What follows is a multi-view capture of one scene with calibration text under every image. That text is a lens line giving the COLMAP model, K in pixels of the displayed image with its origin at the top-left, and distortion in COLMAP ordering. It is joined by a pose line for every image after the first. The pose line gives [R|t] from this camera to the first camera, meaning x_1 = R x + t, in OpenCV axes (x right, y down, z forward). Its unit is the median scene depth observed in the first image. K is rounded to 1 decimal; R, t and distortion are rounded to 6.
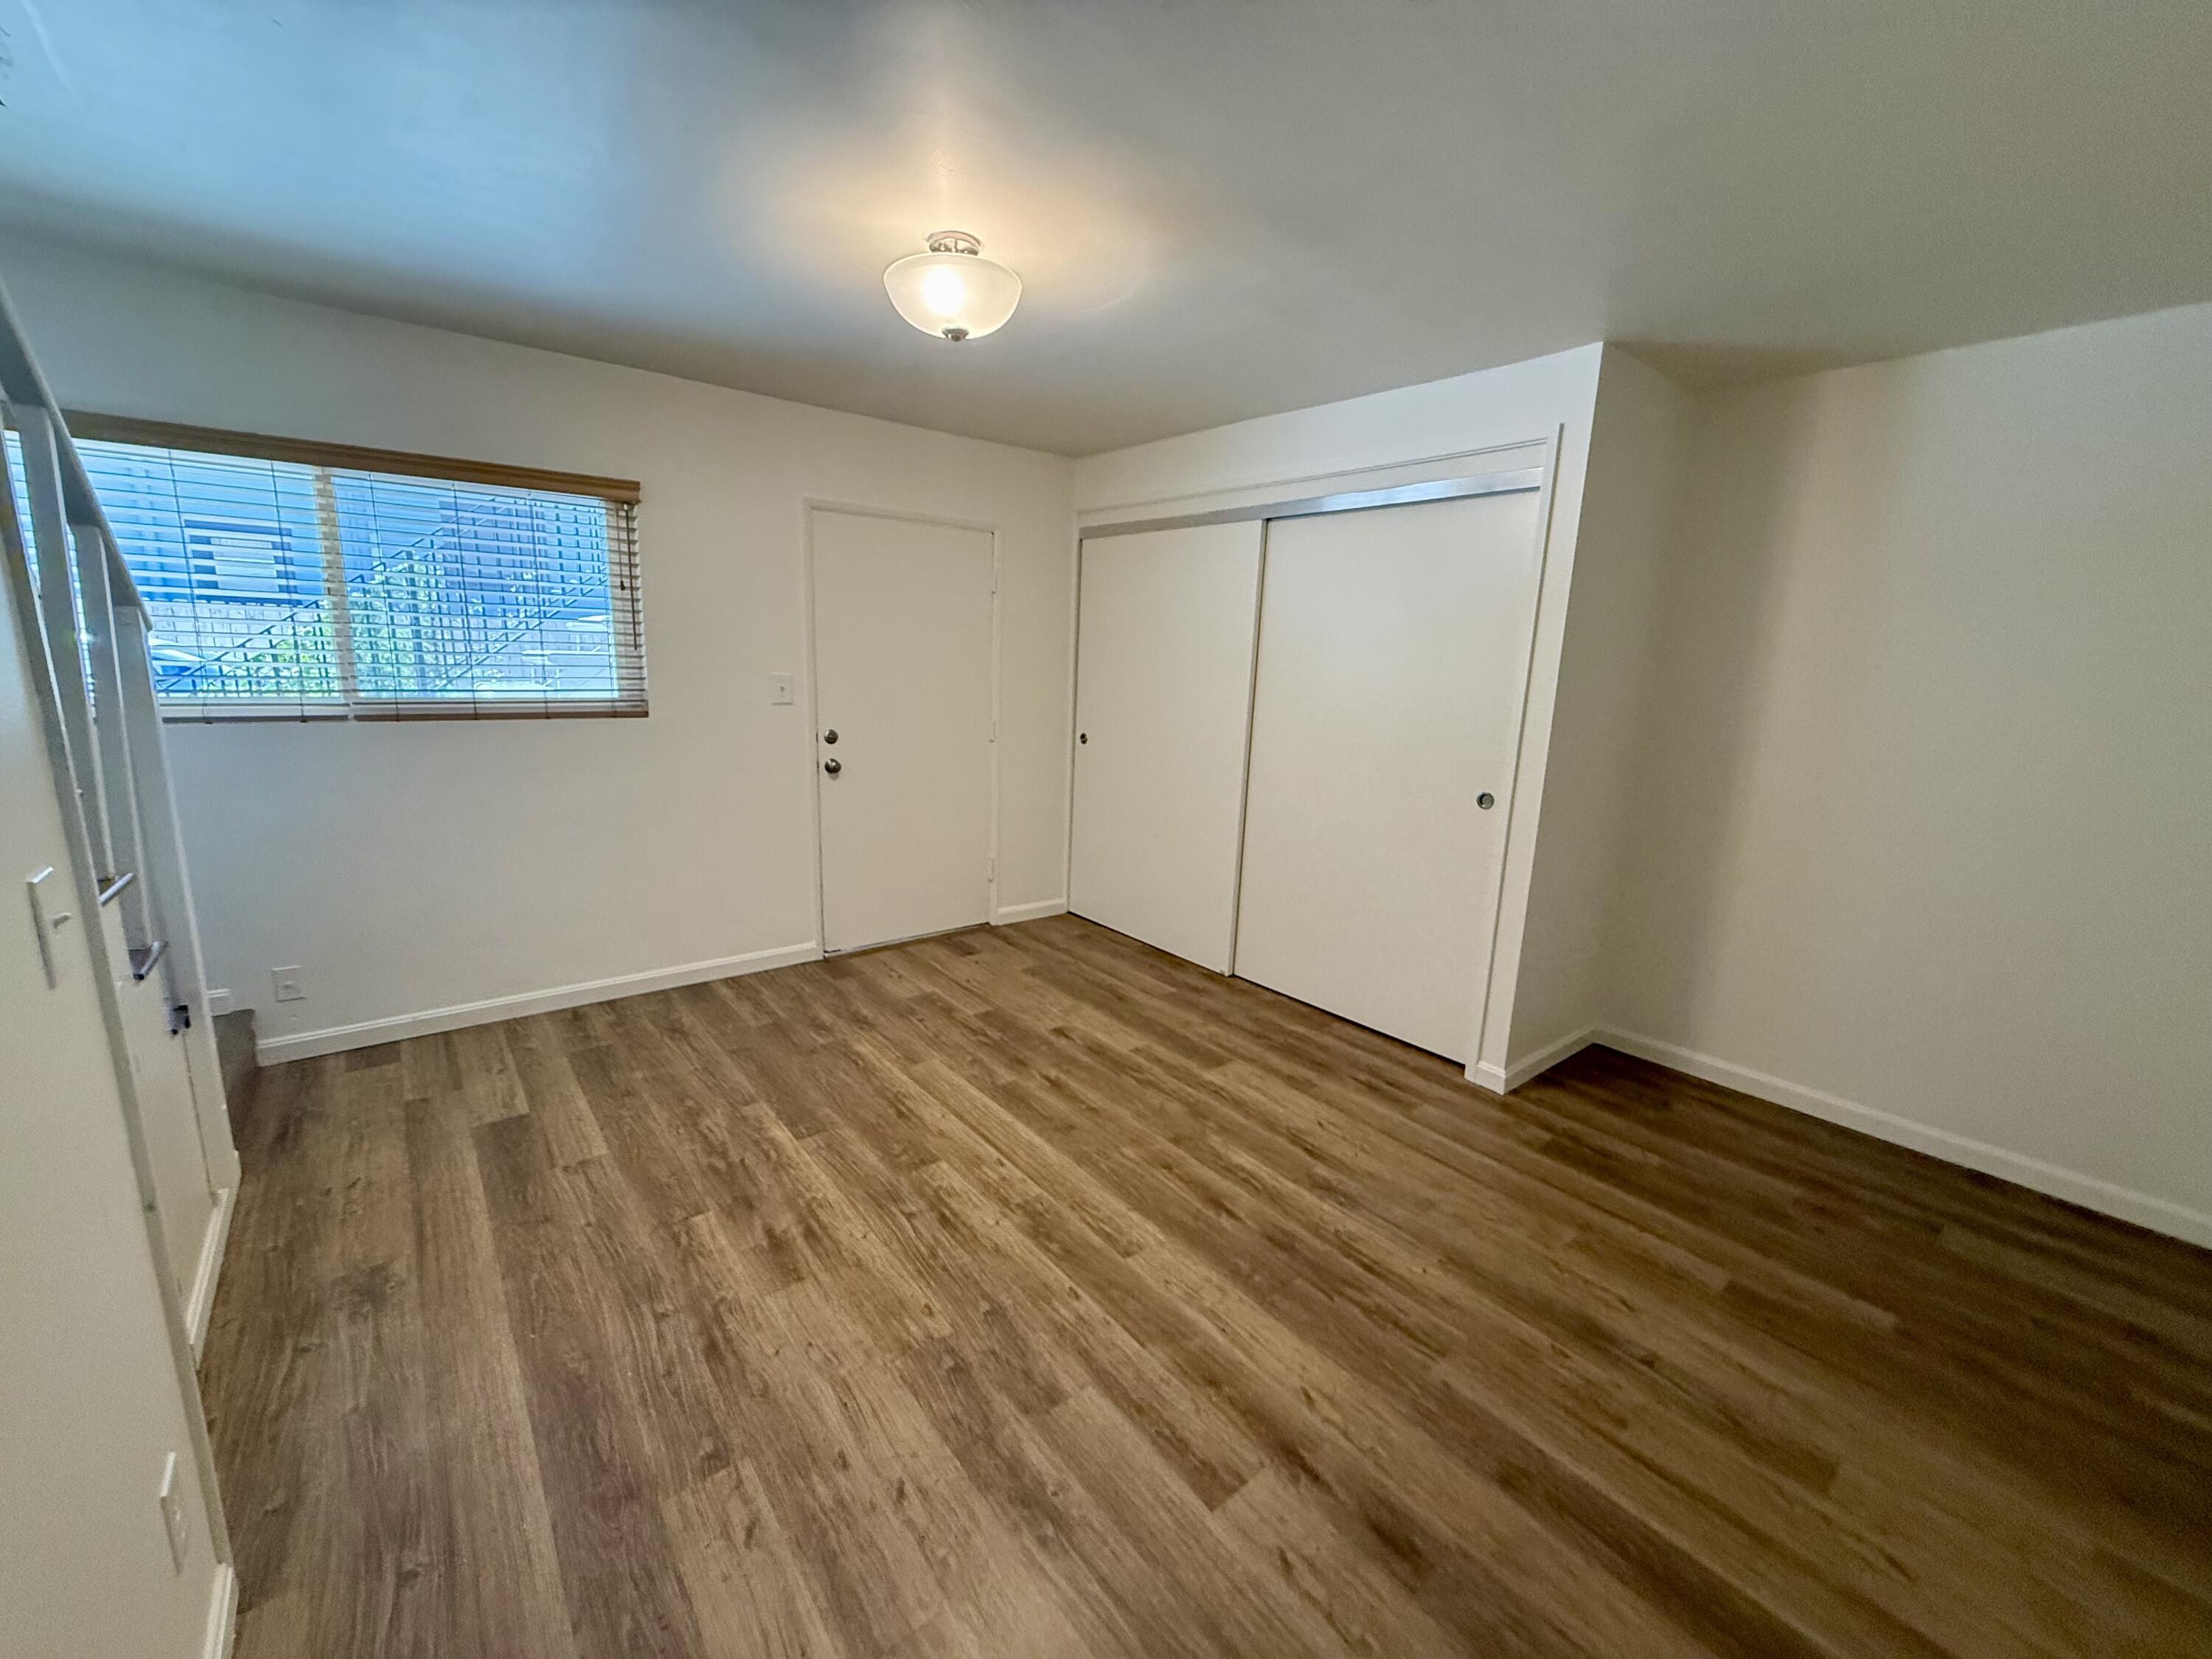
lens RADIAL K [[883.6, 0, 1107.5], [0, 883.6, 829.5], [0, 0, 1]] dist [-0.002779, 0.000454]
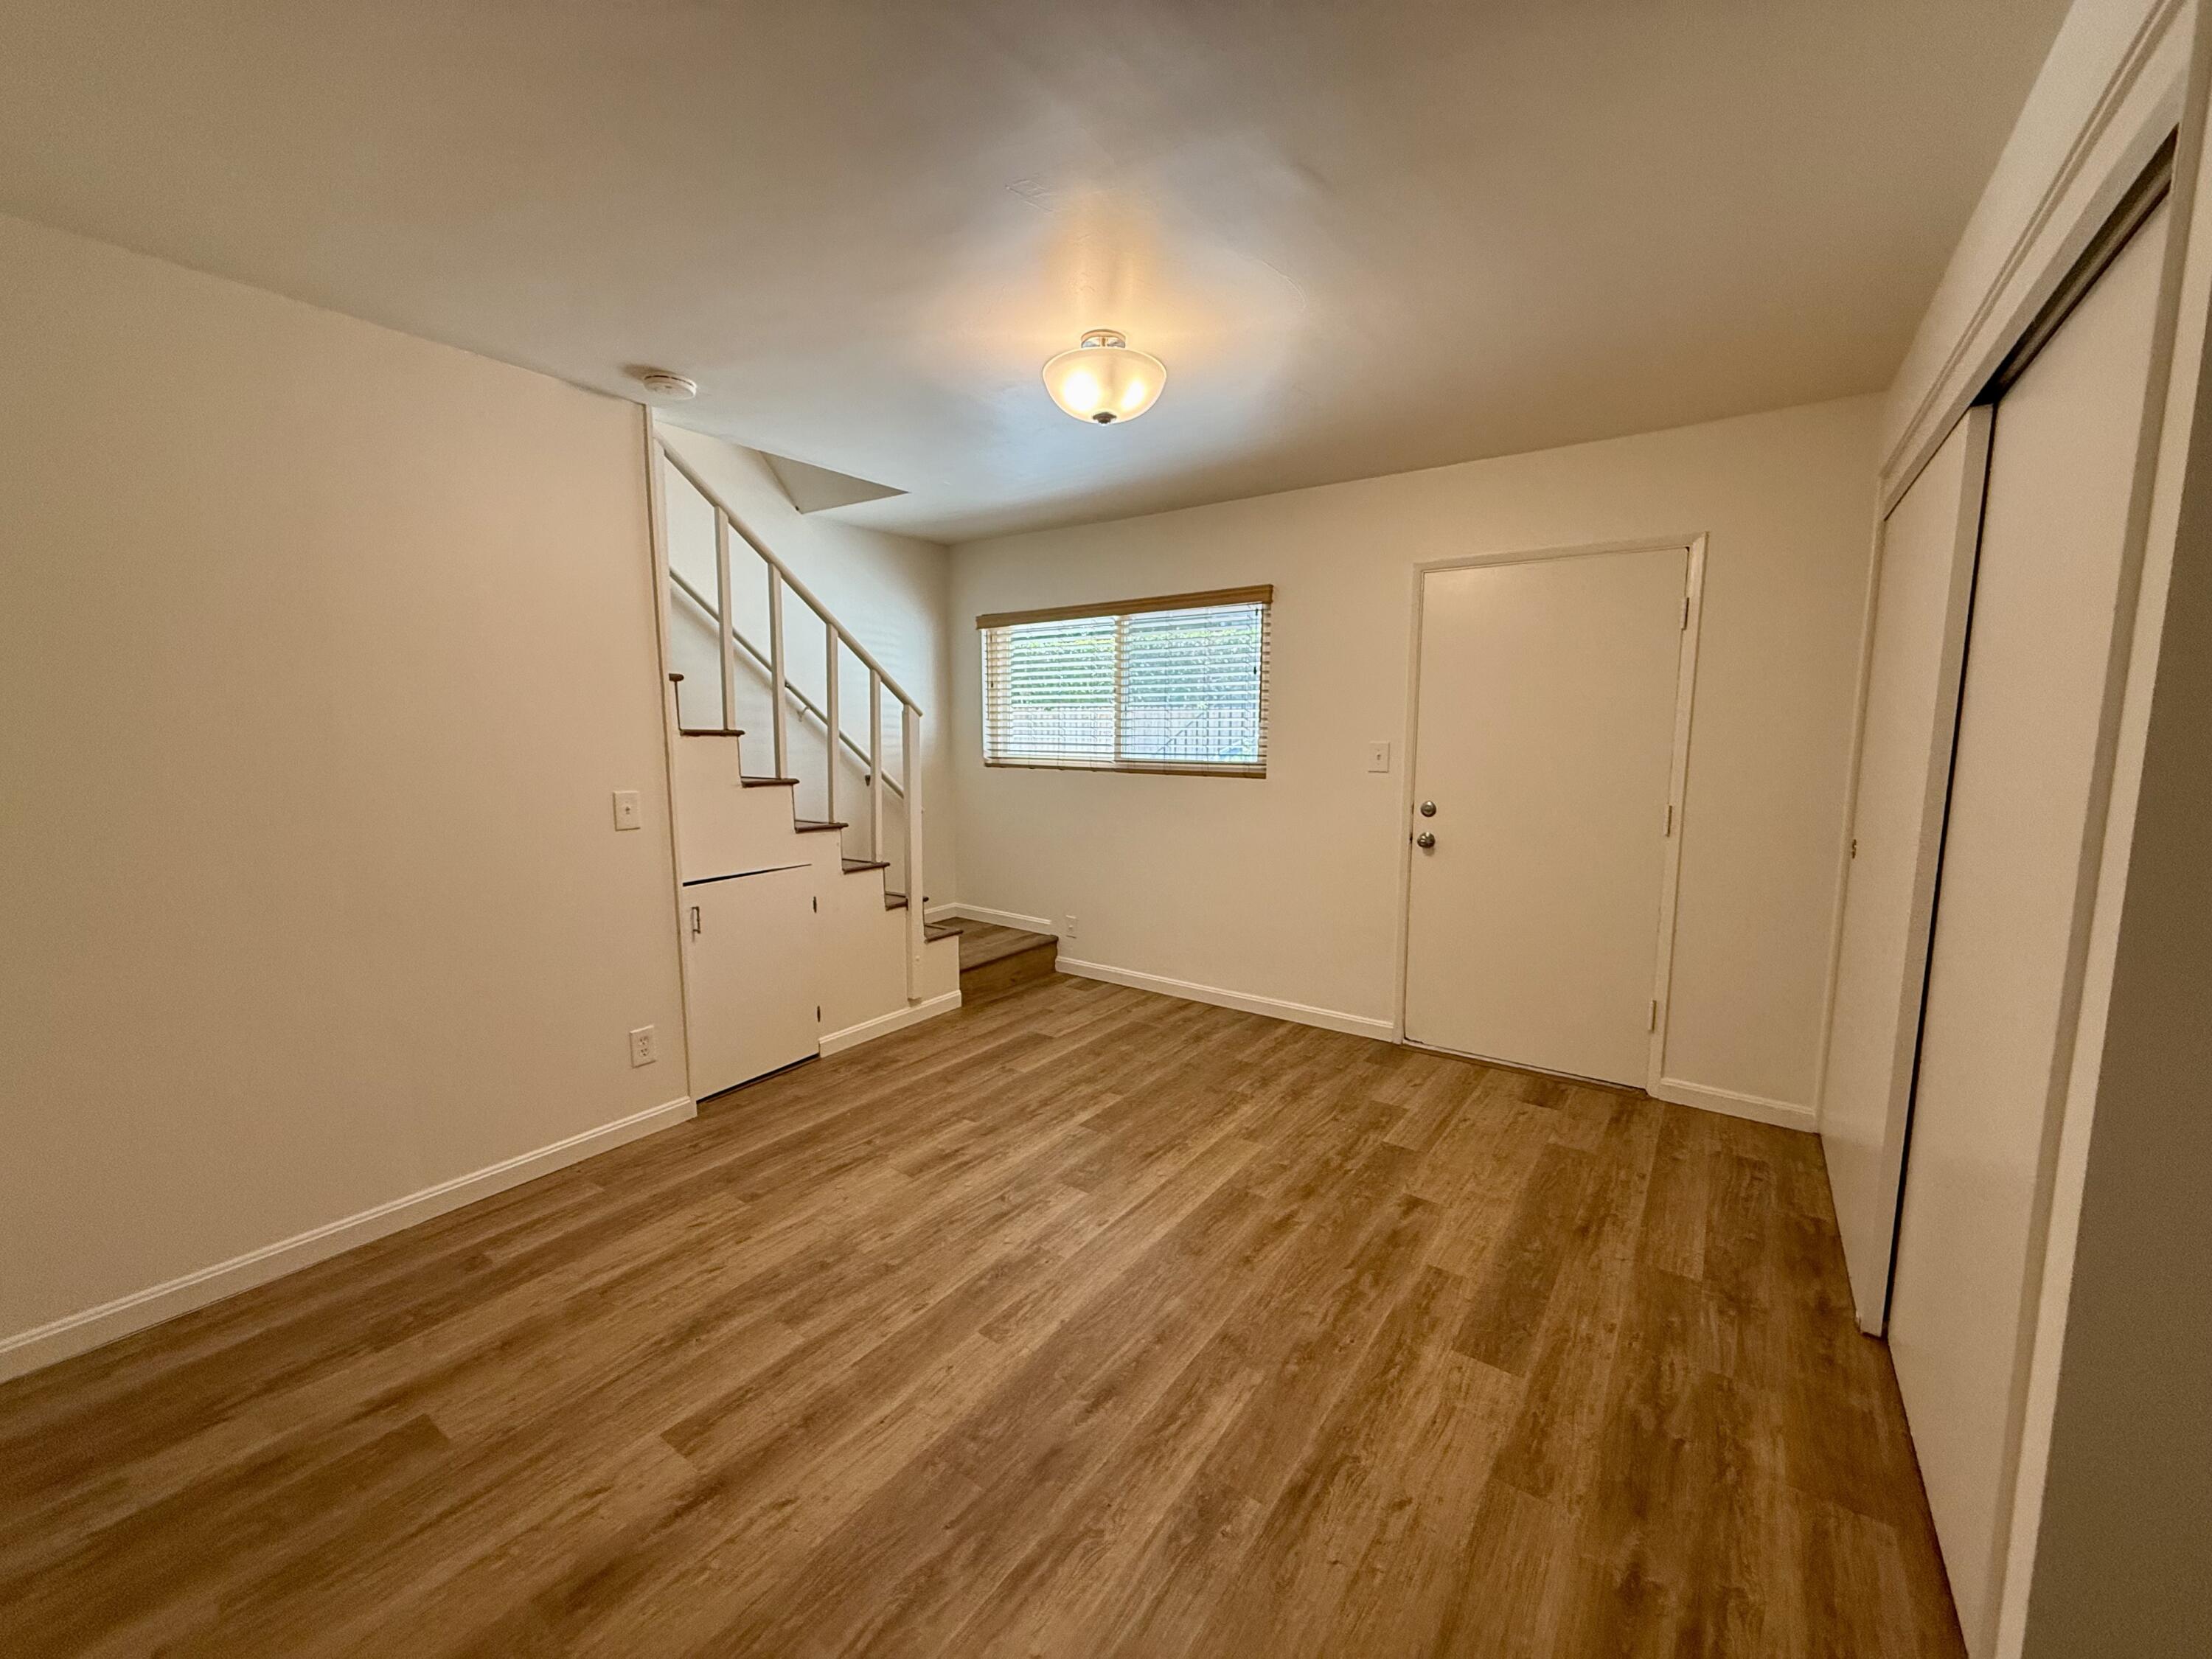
lens RADIAL K [[883.6, 0, 1099.3], [0, 883.6, 828.3], [0, 0, 1]] dist [-0.002779, 0.000454]
pose [[0.257573, 0.079167, -0.963010, 0.666976], [-0.183697, 0.982474, 0.031634, -0.068856], [0.948637, 0.168754, 0.267601, 0.567164]]
